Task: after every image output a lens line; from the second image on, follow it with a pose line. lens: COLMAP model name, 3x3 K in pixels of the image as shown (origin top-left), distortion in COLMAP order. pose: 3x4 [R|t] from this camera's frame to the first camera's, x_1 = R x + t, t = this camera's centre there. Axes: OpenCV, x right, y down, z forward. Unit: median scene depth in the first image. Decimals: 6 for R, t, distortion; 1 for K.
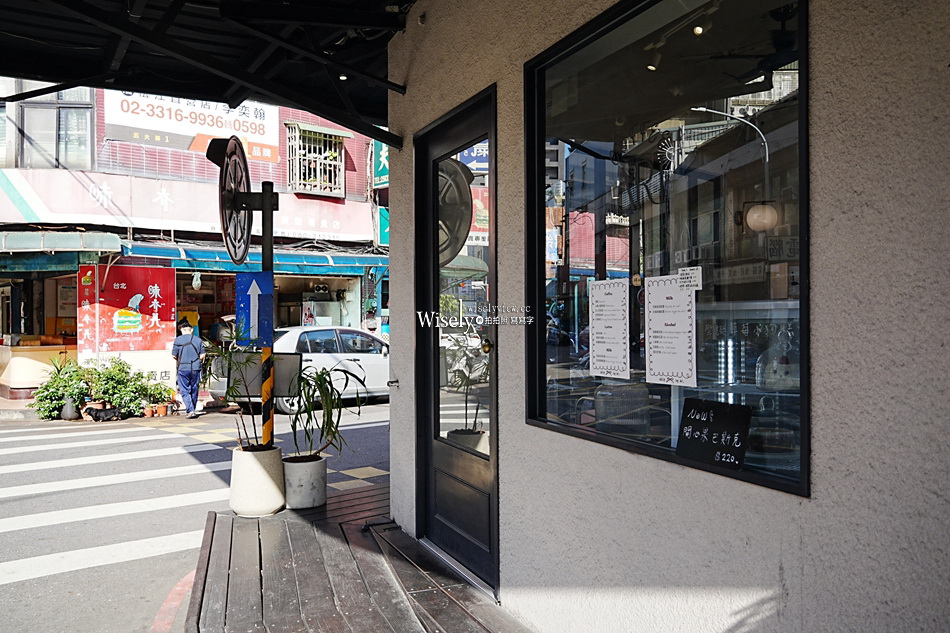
lens RADIAL K [[760.8, 0, 473.5], [0, 760.8, 317.2], [0, 0, 1]] dist [-0.032590, 0.008815]
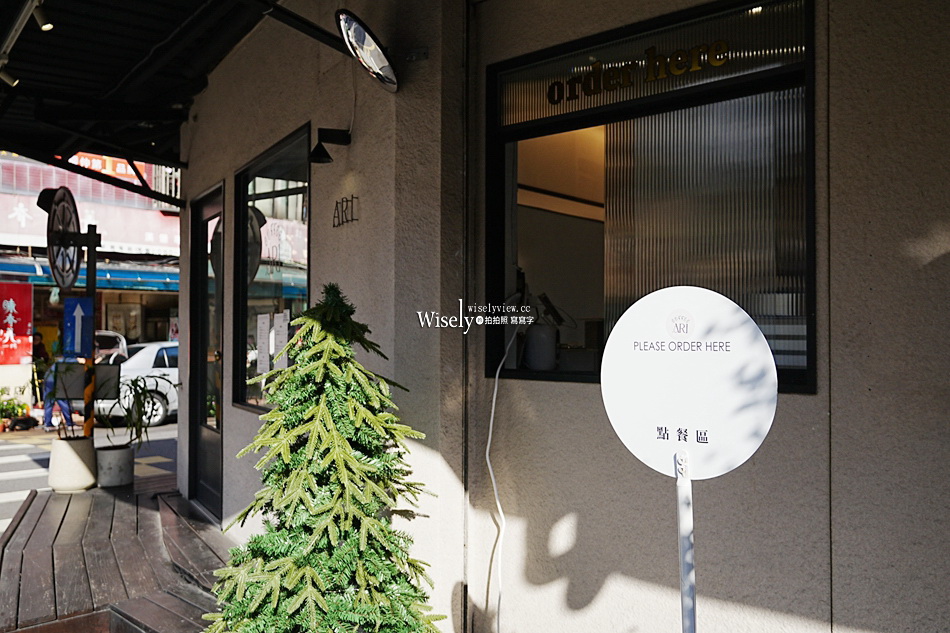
lens RADIAL K [[801.2, 0, 476.2], [0, 801.2, 317.0], [0, 0, 1]] dist [0.011764, -0.002982]
pose [[0.993432, 0.008323, 0.114117, 0.233170], [-0.005980, 0.999764, -0.020862, -0.006022], [-0.114264, 0.020043, 0.993248, -0.420949]]
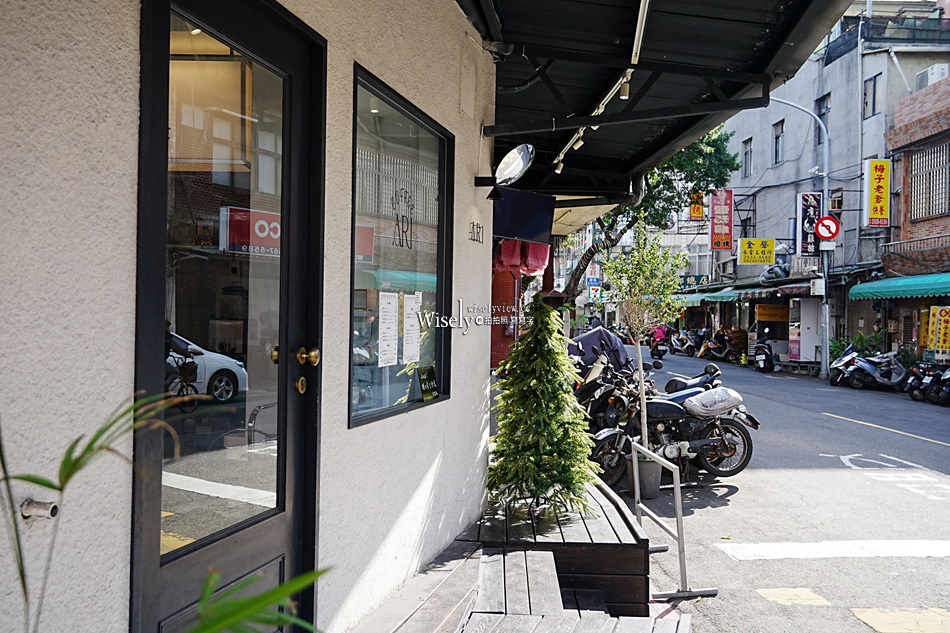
lens RADIAL K [[903.8, 0, 475.2], [0, 903.8, 316.0], [0, 0, 1]] dist [0.006061, 0.000000]
pose [[-0.796712, -0.003388, 0.604350, -0.474352], [-0.008256, 0.999952, -0.005279, -0.000726], [-0.604303, -0.009196, -0.796702, 1.154072]]
